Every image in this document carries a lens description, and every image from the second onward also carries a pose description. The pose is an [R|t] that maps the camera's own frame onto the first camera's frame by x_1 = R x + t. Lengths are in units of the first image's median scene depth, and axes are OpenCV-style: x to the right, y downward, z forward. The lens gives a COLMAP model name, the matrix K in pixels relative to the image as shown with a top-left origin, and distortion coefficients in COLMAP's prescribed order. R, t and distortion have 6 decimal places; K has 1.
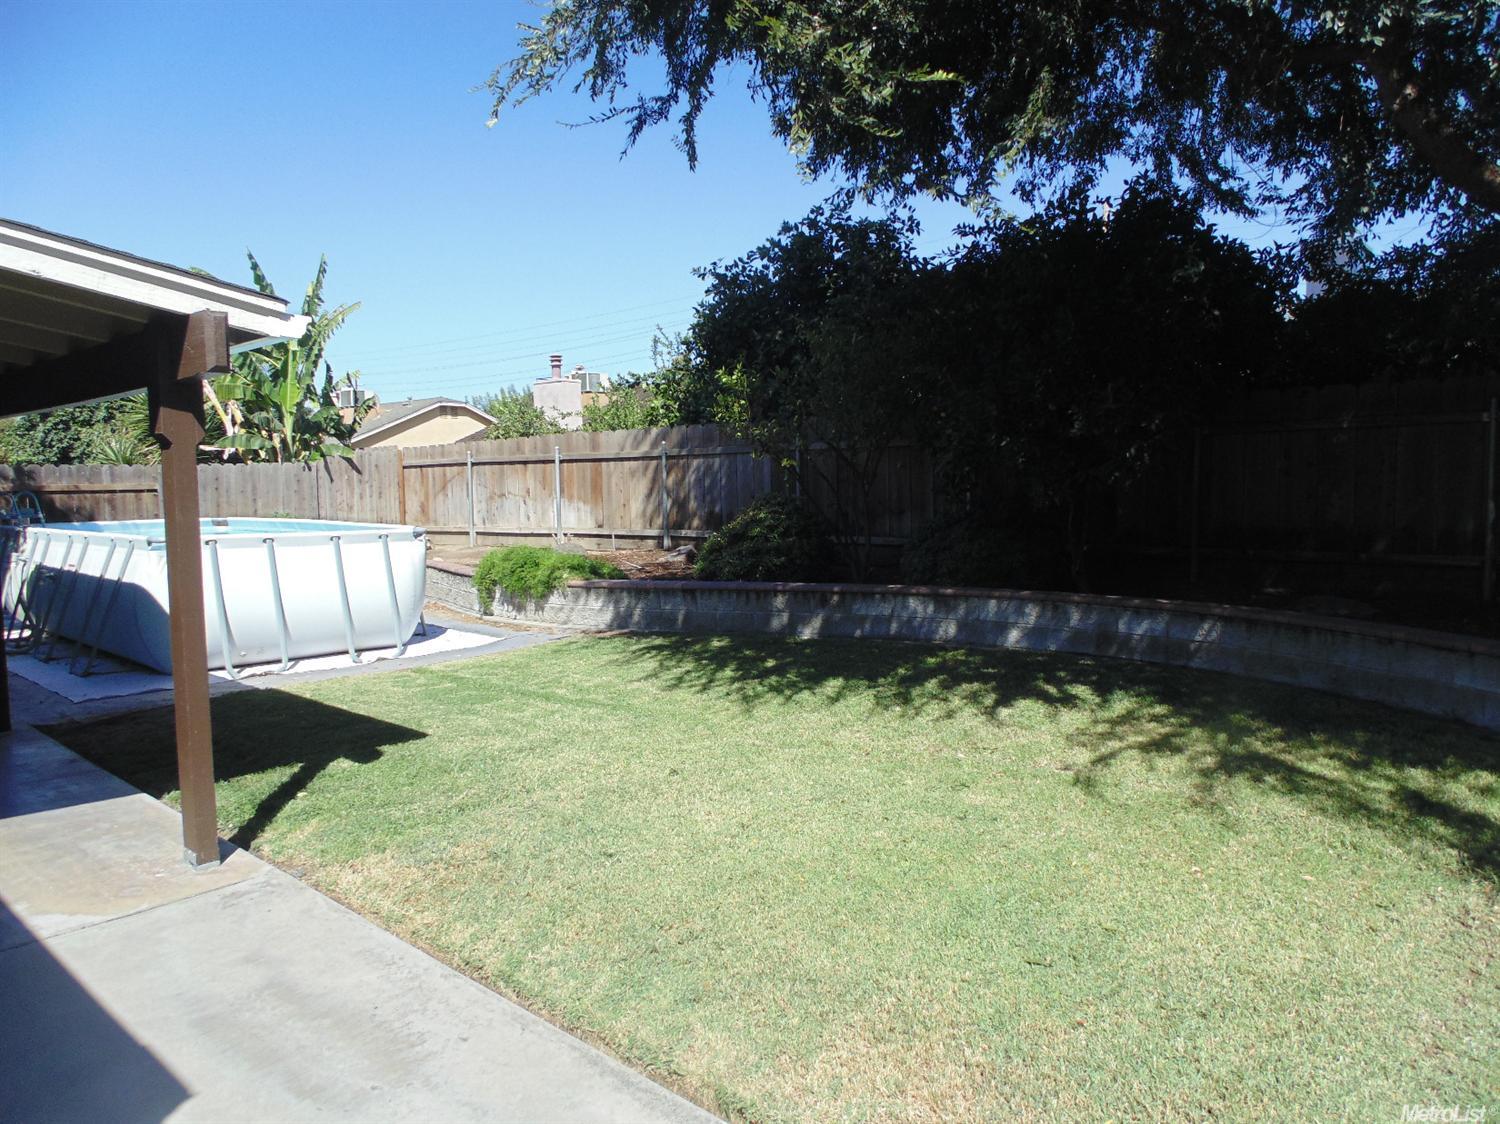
lens RADIAL K [[994.9, 0, 755.1], [0, 994.9, 550.7], [0, 0, 1]] dist [-0.017545, 0.003328]
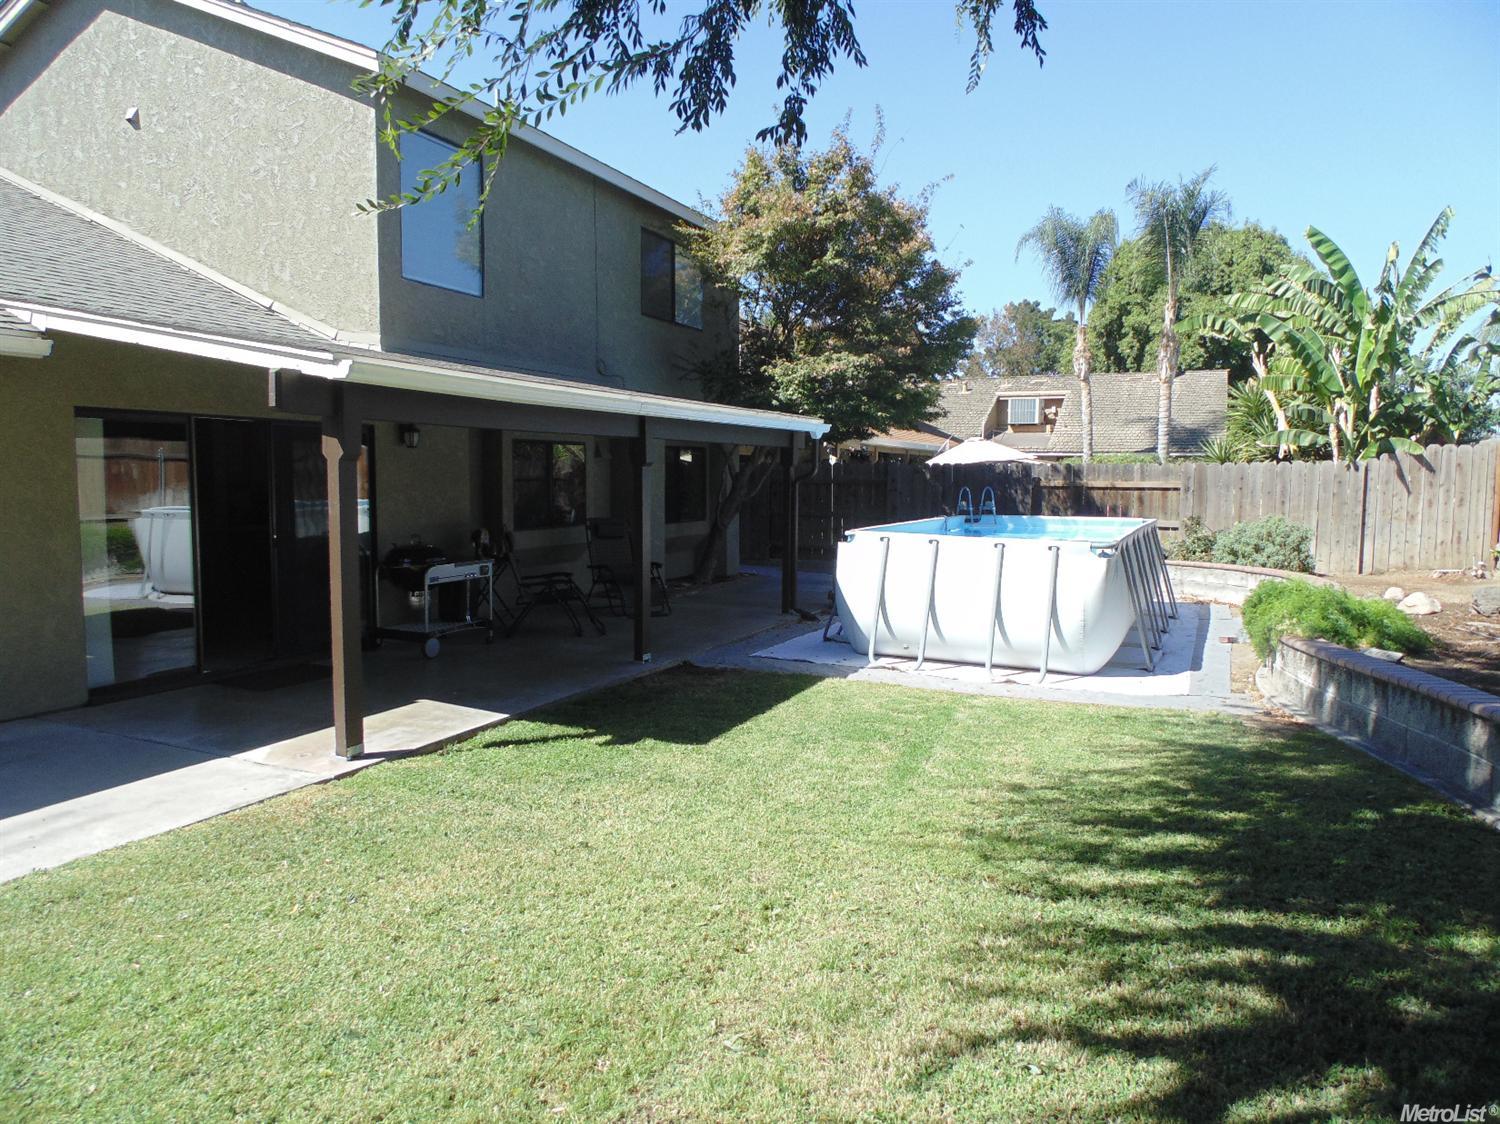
lens RADIAL K [[994.9, 0, 755.1], [0, 994.9, 550.7], [0, 0, 1]] dist [-0.017545, 0.003328]
pose [[0.282712, 0.084192, -0.955503, 0.233986], [-0.077862, 0.994868, 0.064623, -0.028468], [0.956039, 0.056128, 0.287816, 0.282925]]
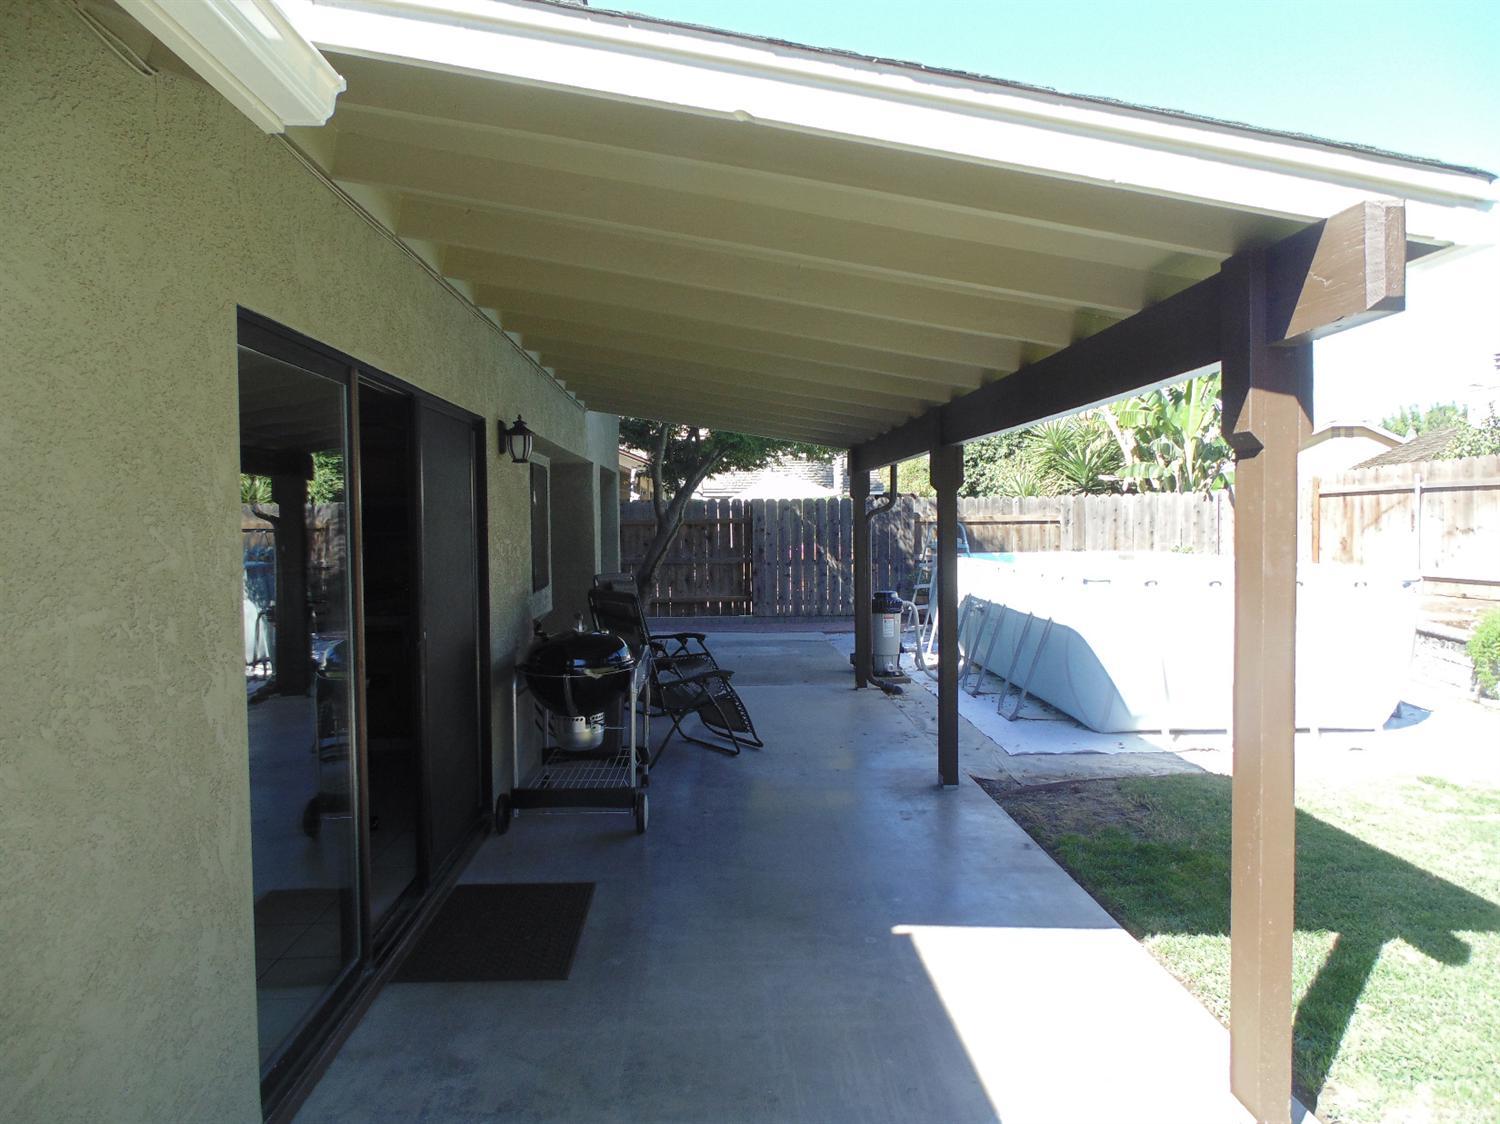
lens RADIAL K [[994.9, 0, 755.1], [0, 994.9, 550.7], [0, 0, 1]] dist [-0.017545, 0.003328]
pose [[0.688984, 0.025145, -0.724340, -0.085175], [-0.048062, 0.998783, -0.011043, -0.005672], [0.723181, 0.042422, 0.689354, 0.084022]]
